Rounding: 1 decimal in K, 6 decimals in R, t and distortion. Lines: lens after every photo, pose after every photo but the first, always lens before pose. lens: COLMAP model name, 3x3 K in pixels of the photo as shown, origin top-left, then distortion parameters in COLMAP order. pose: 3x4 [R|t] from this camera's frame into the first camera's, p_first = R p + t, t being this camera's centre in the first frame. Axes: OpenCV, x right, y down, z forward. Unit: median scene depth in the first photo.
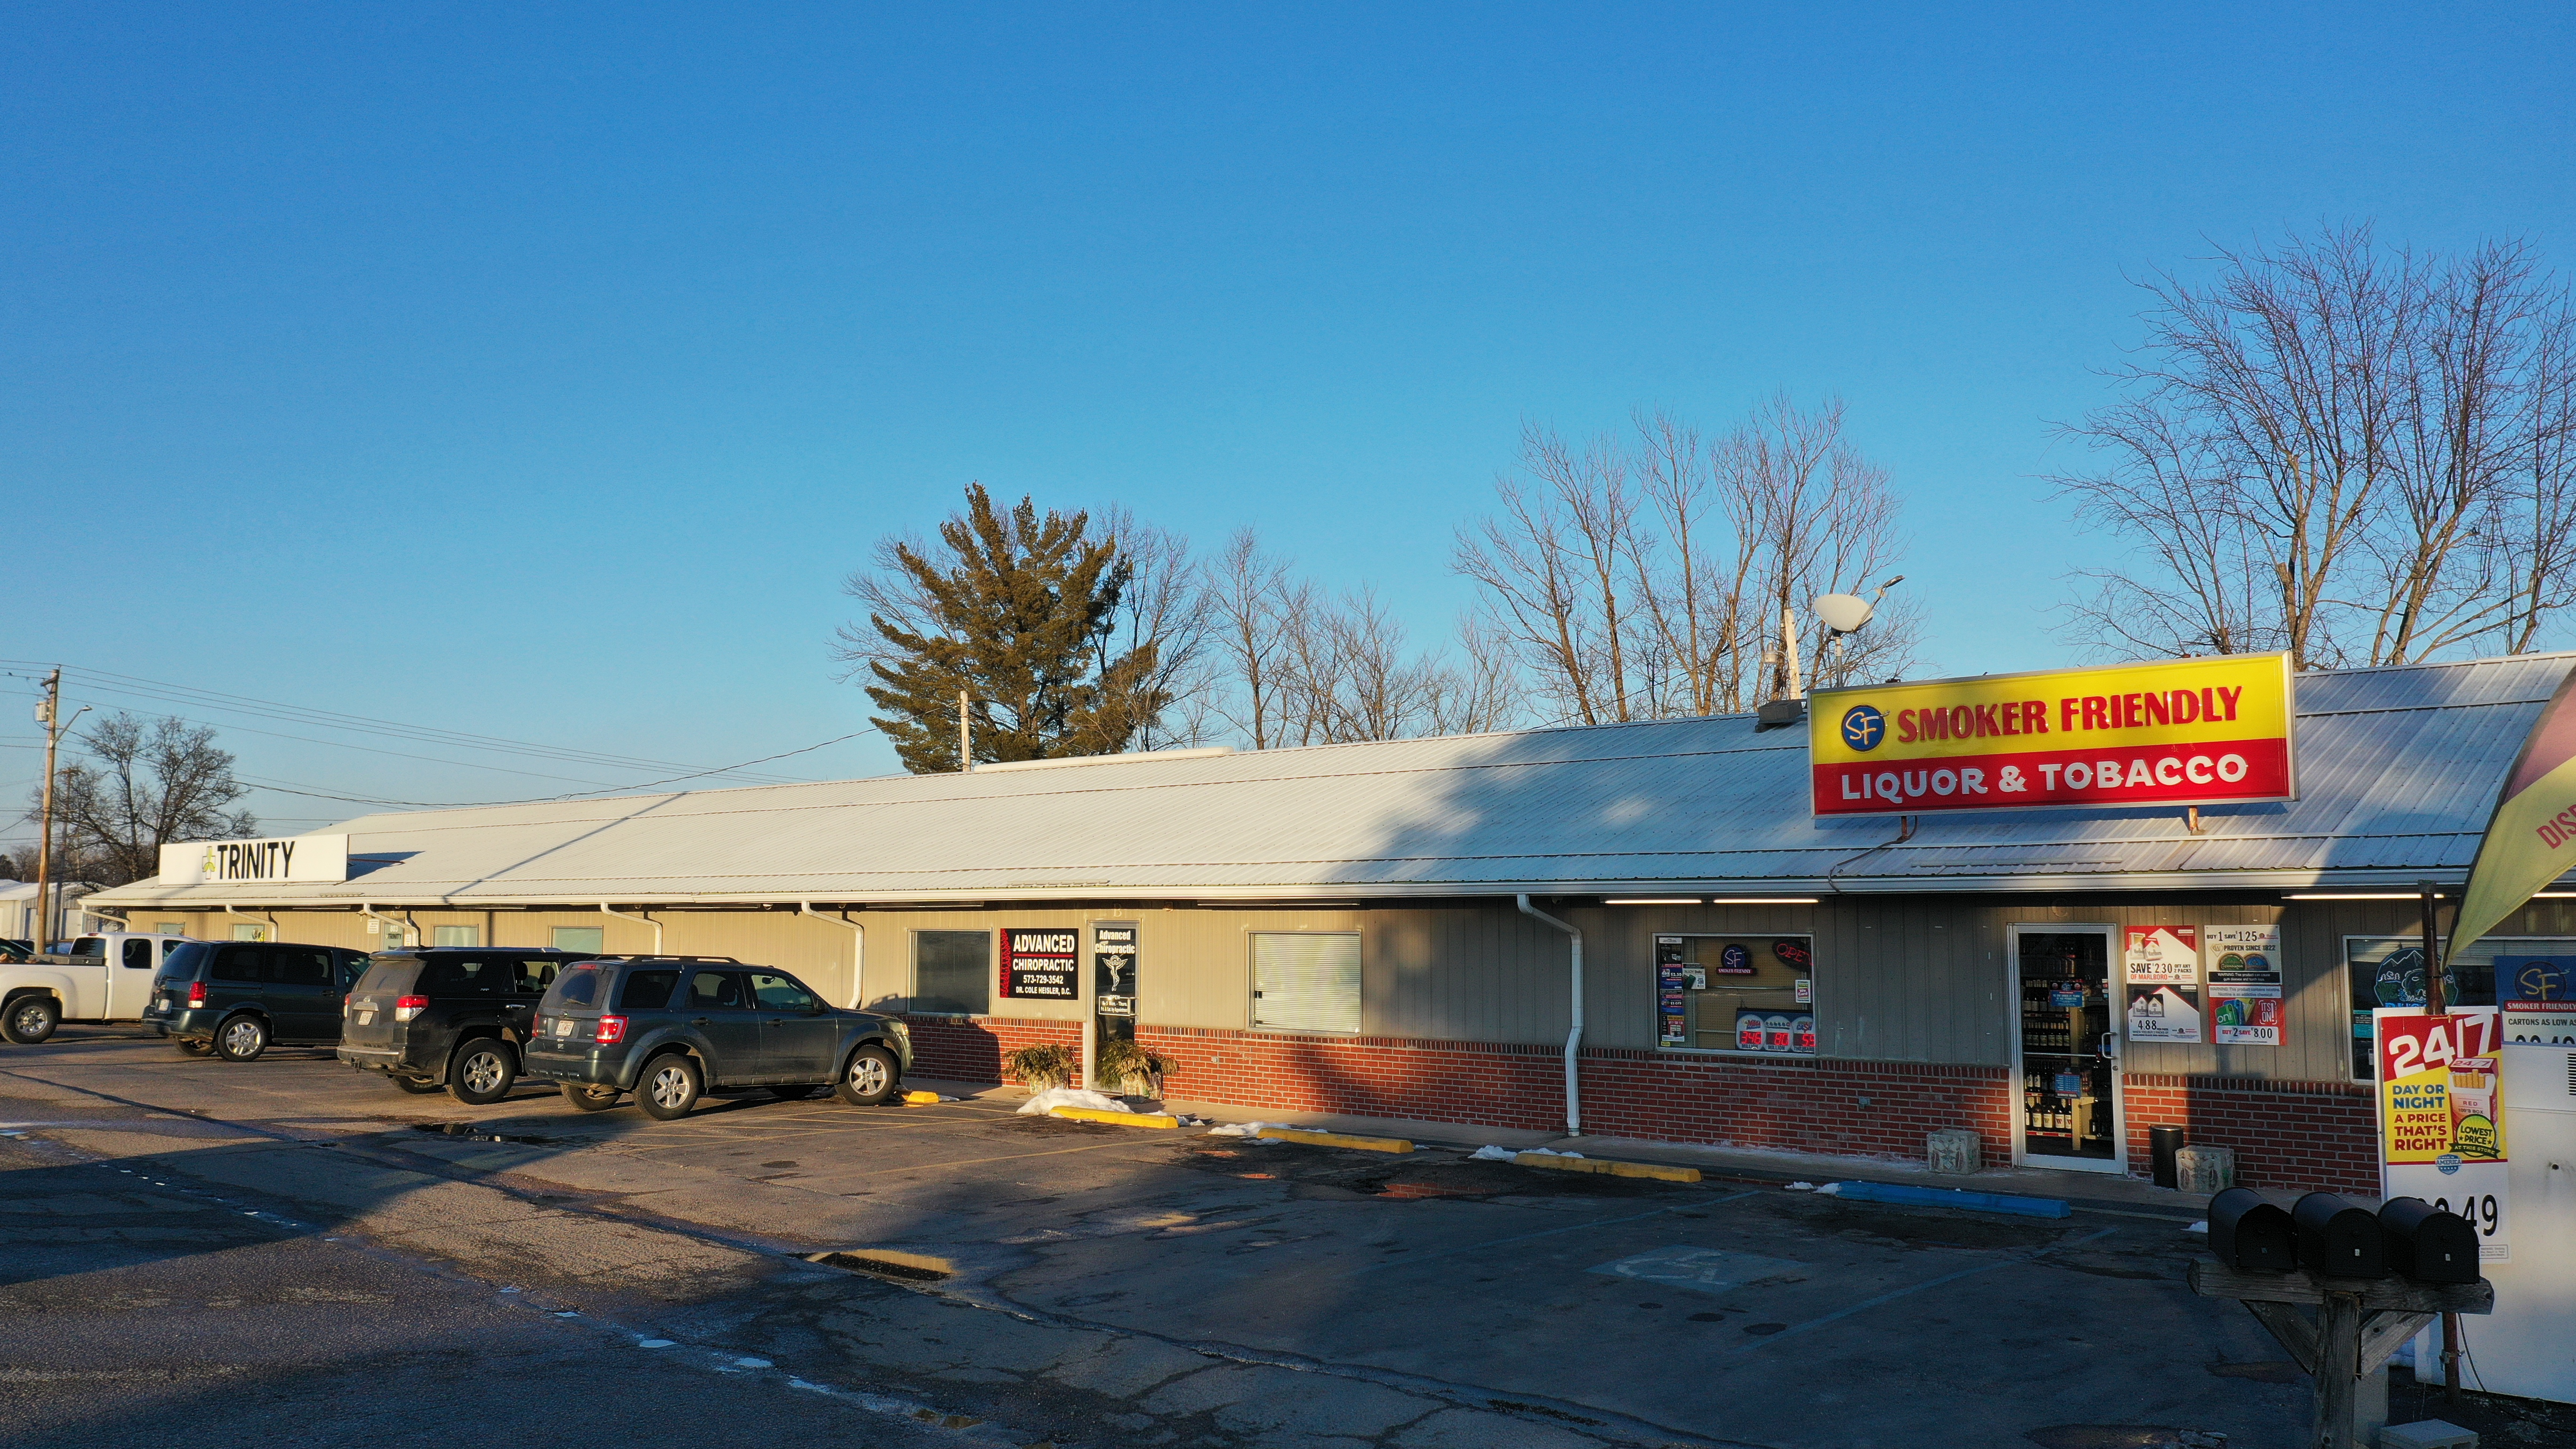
lens RADIAL K [[2034.2, 0, 1285.9], [0, 2034.2, 729.5], [0, 0, 1]] dist [-0.010661, -0.004242]
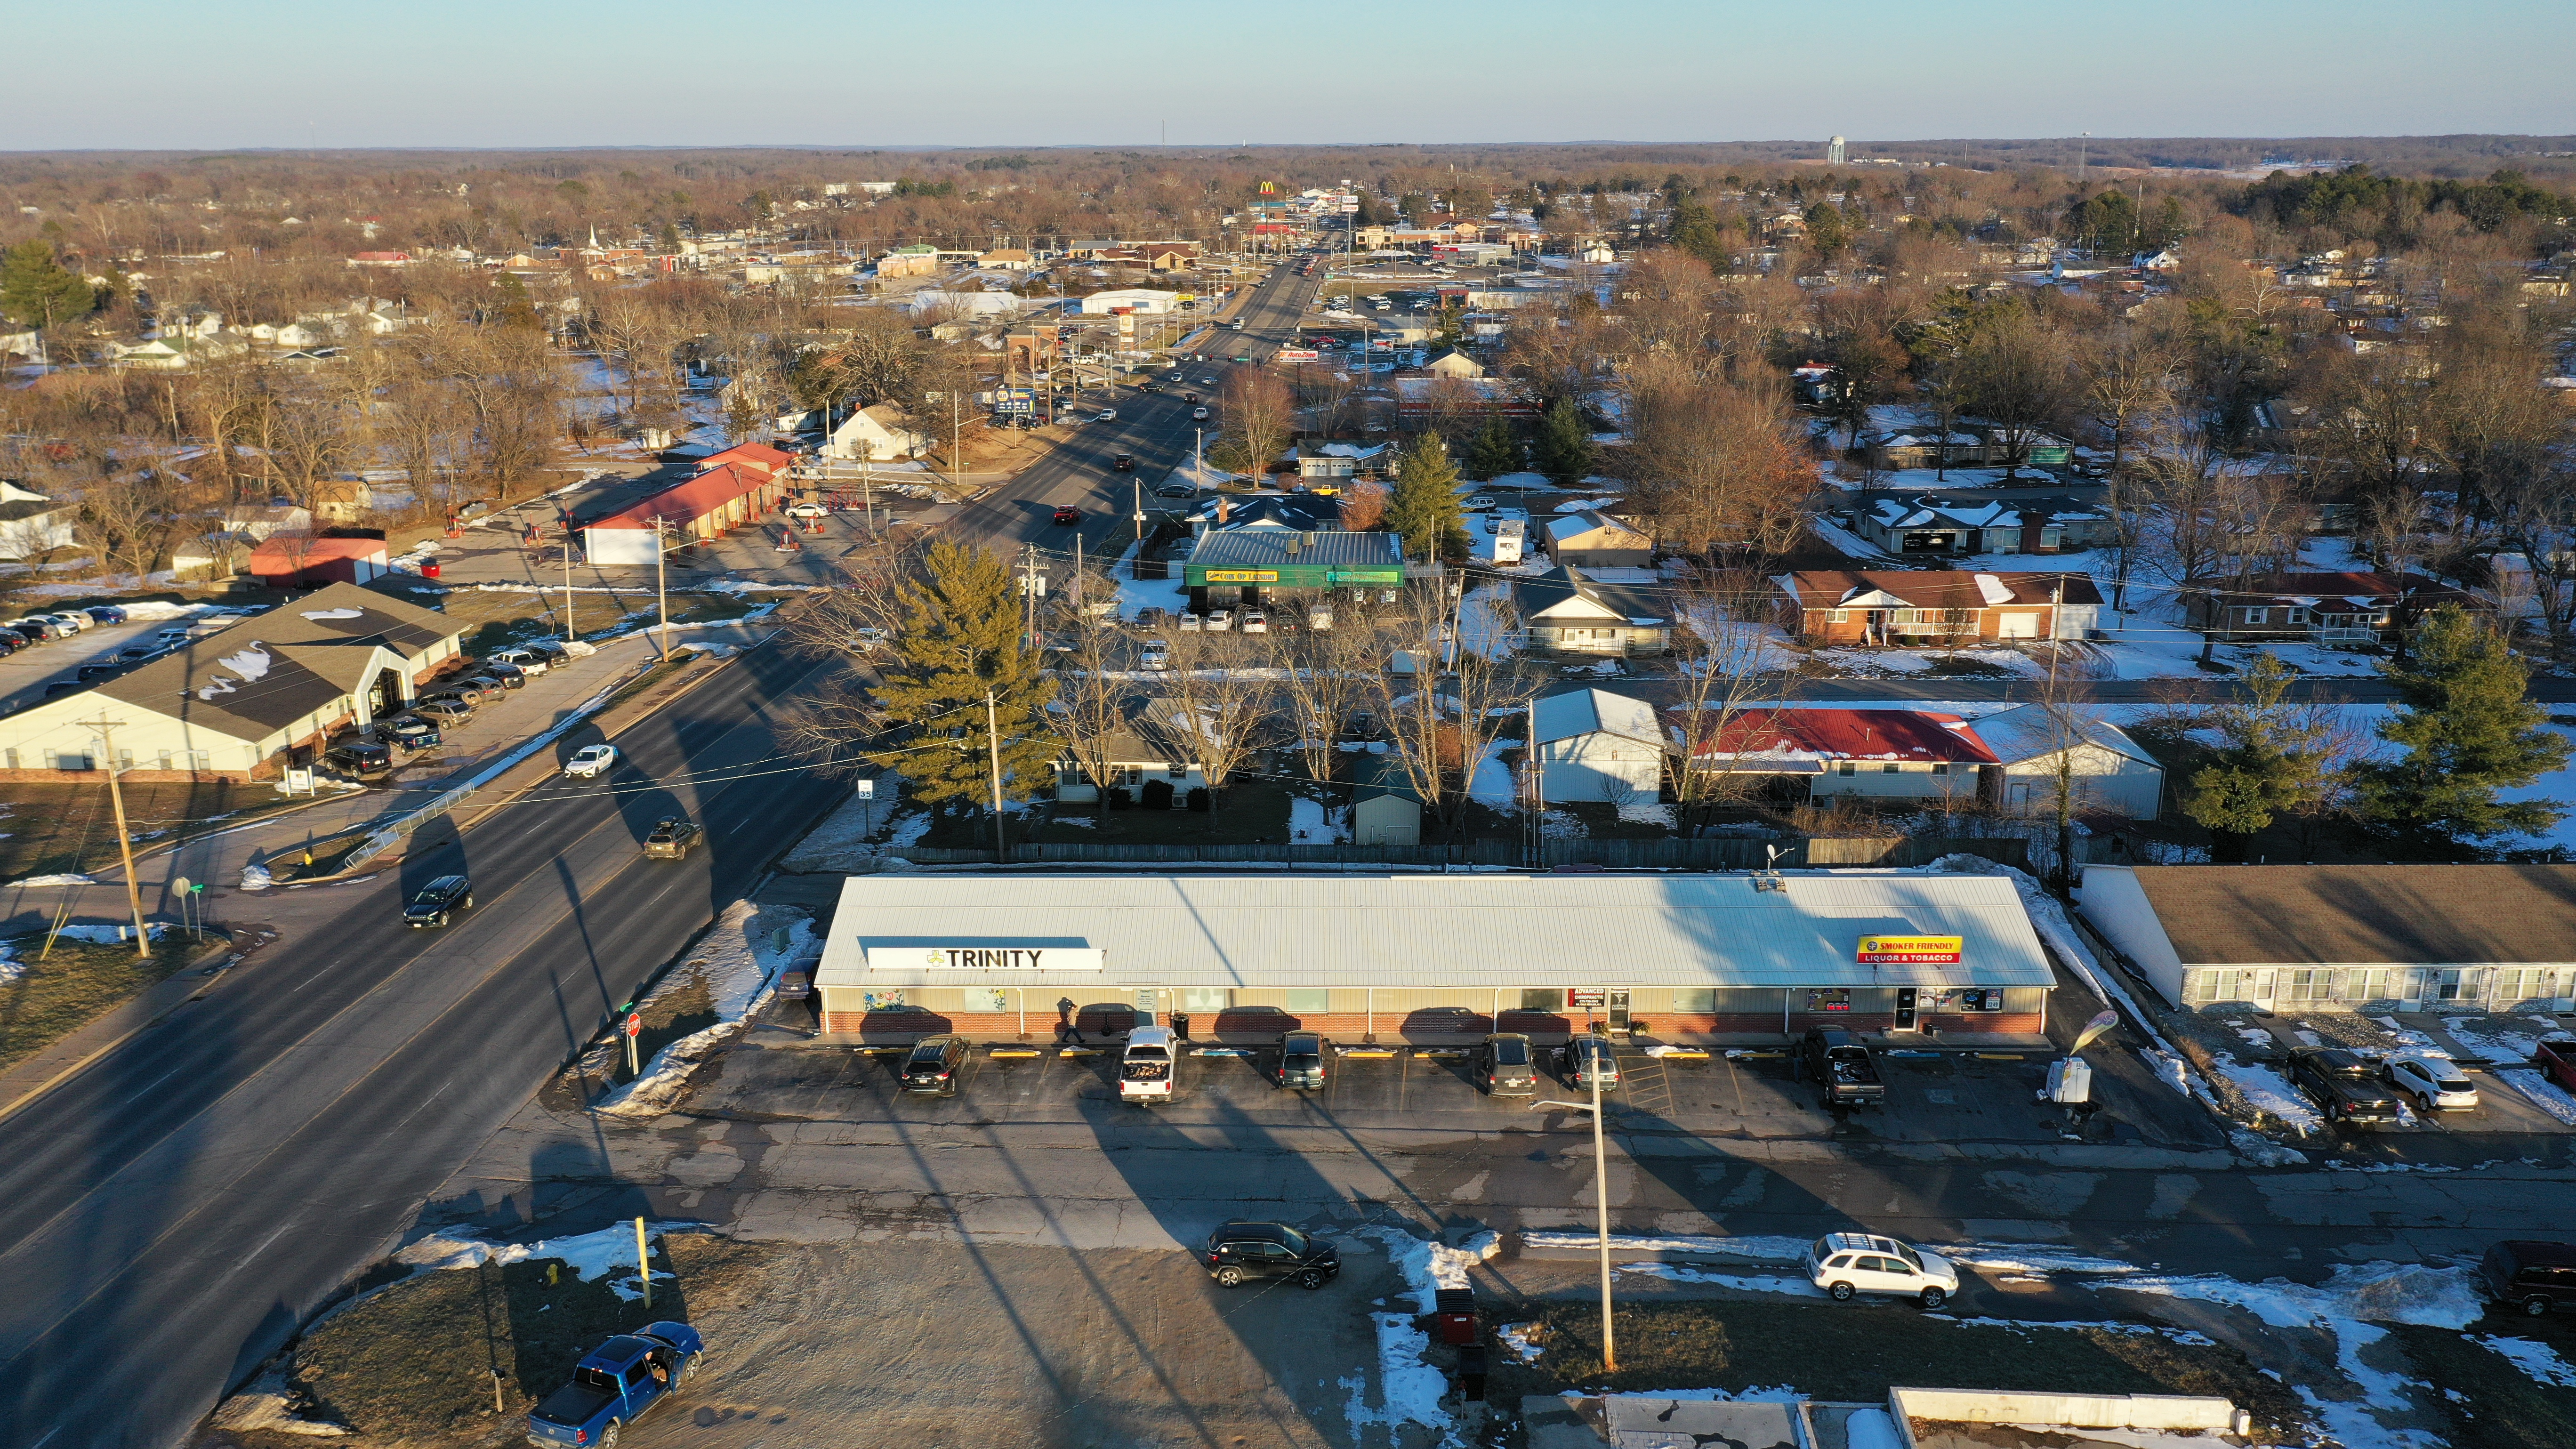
lens RADIAL K [[2007.9, 0, 1291.6], [0, 2007.9, 728.6], [0, 0, 1]] dist [-0.005921, -0.001473]
pose [[0.757271, -0.181425, 0.627396, -3.280734], [-0.055012, 0.939509, 0.338079, -1.826339], [-0.650780, -0.290532, 0.701482, -1.091453]]
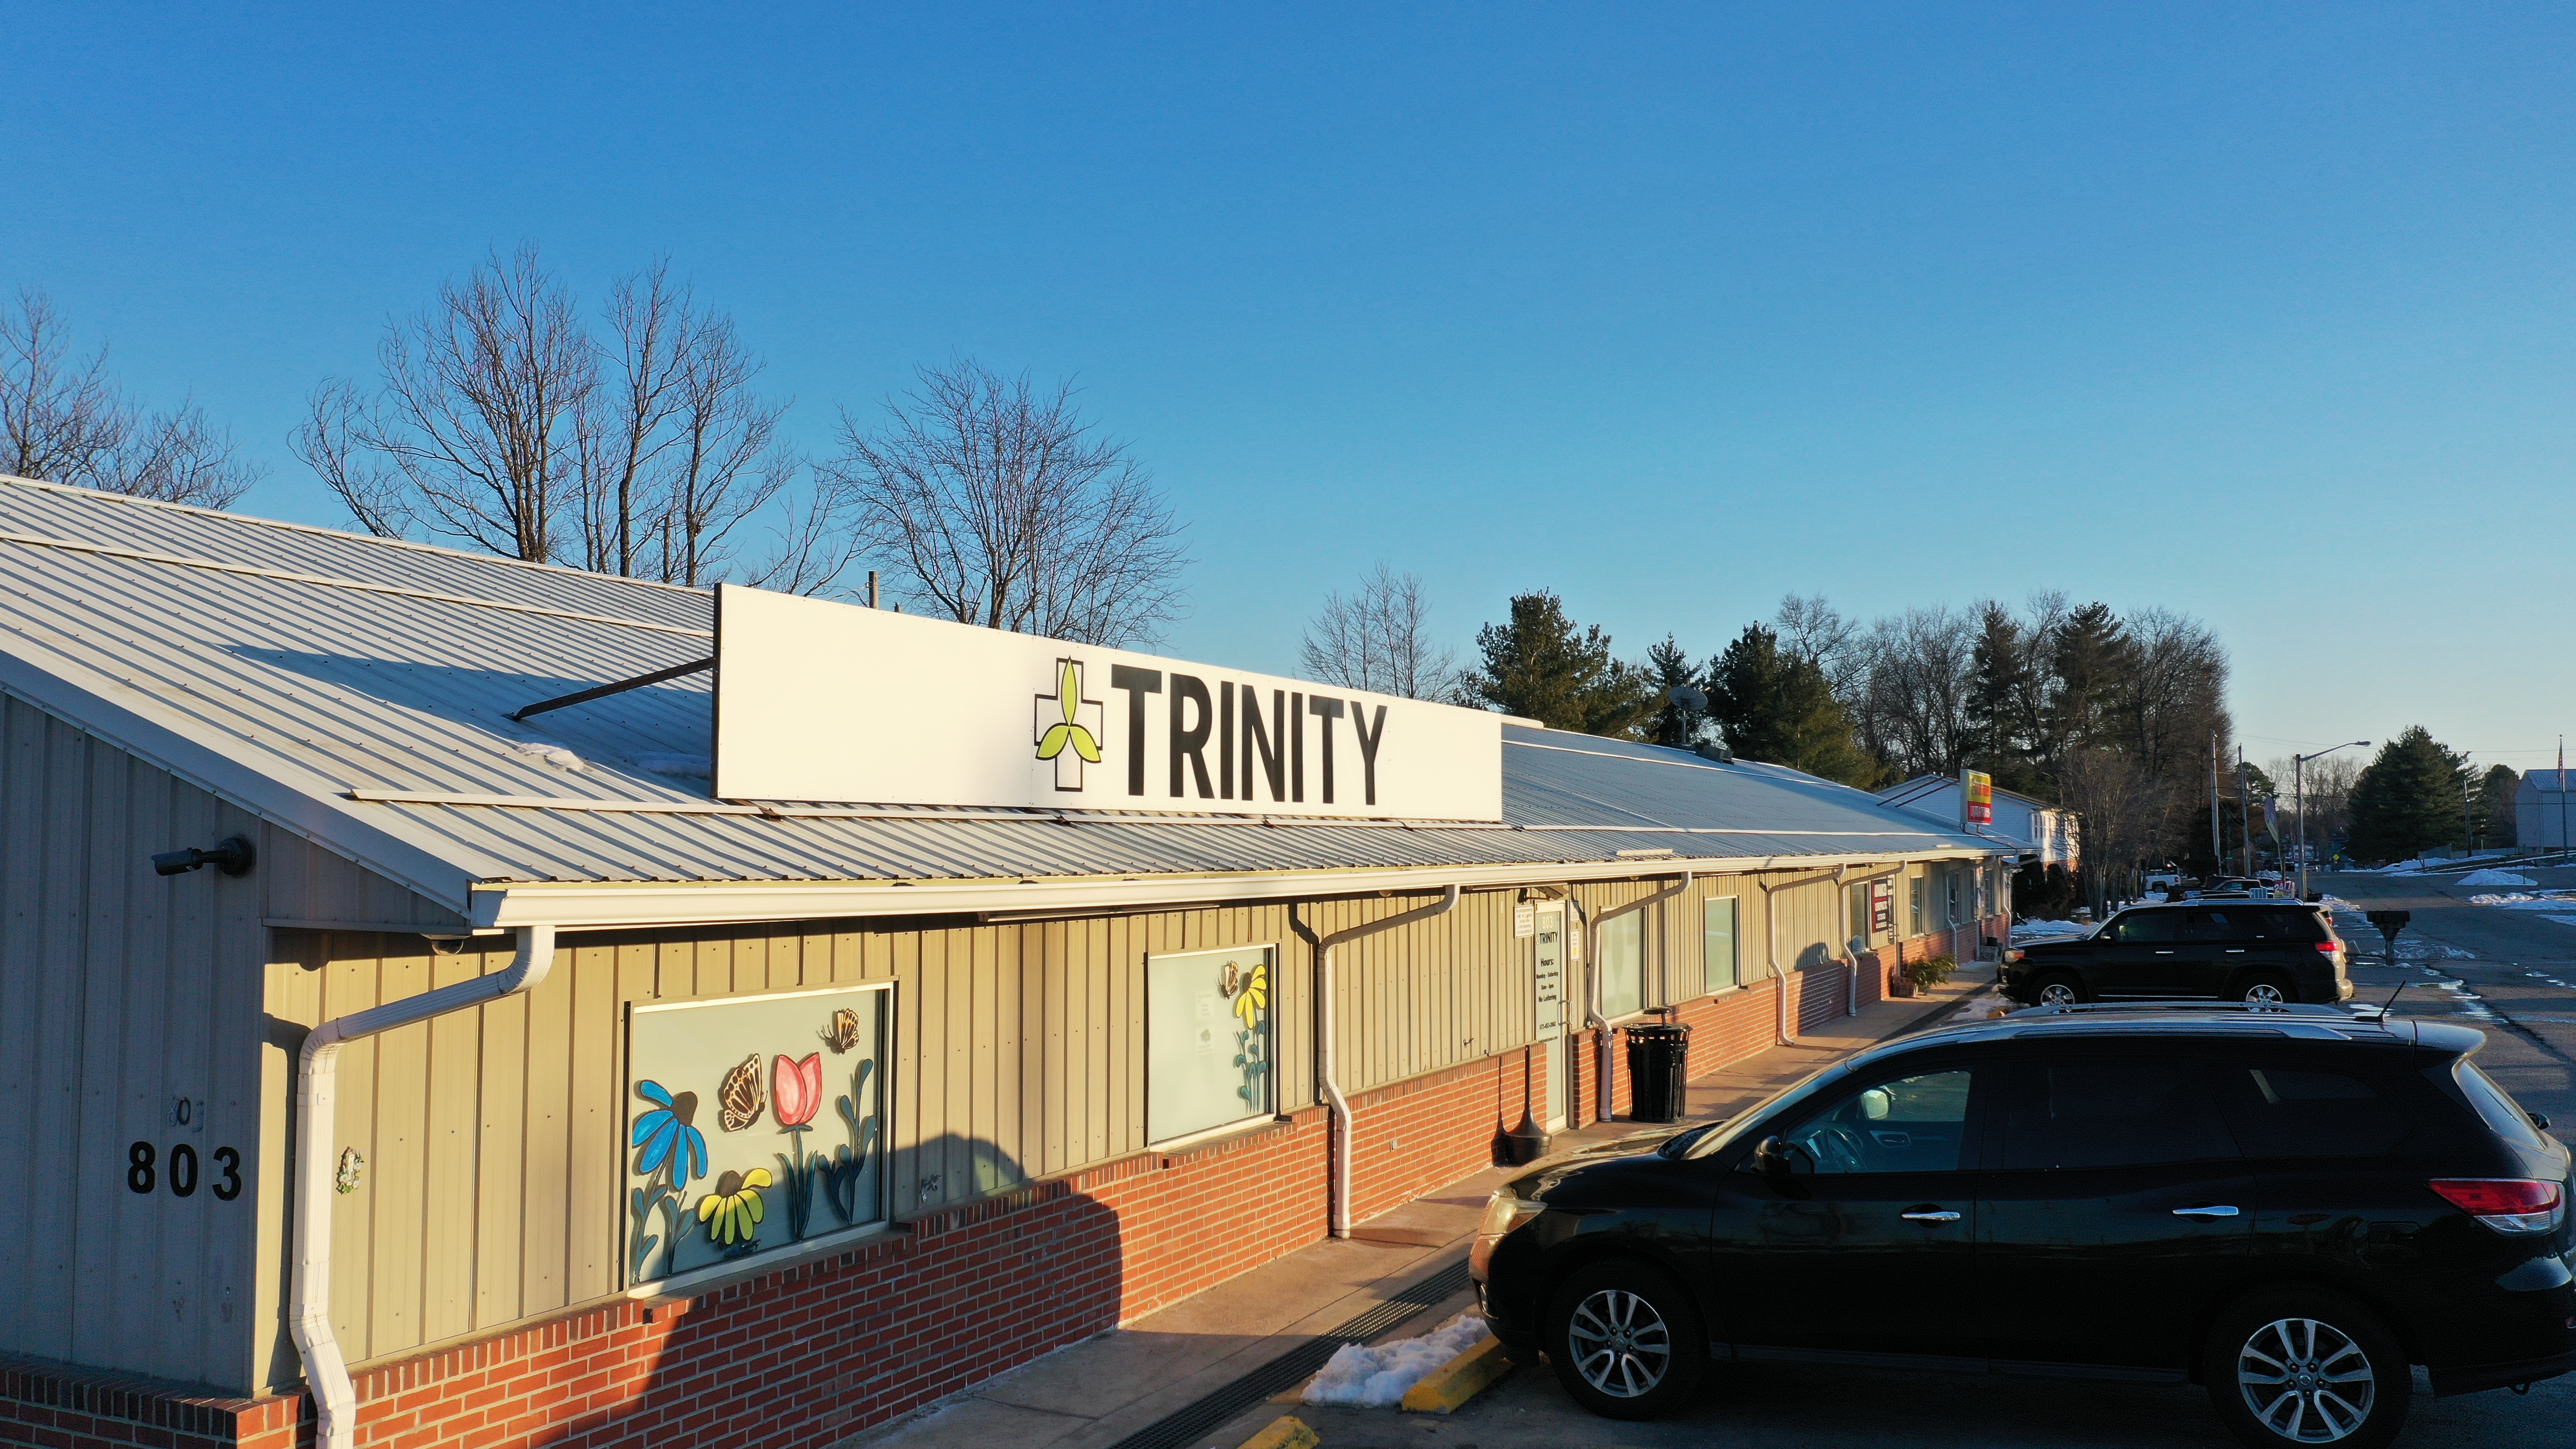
lens RADIAL K [[2011.9, 0, 1288.0], [0, 2011.9, 724.5], [0, 0, 1]] dist [-0.013642, -0.005303]
pose [[-0.273638, 0.057446, 0.960116, -1.792889], [-0.085621, 0.992797, -0.083804, 0.194230], [-0.958014, -0.105138, -0.266748, 2.404929]]
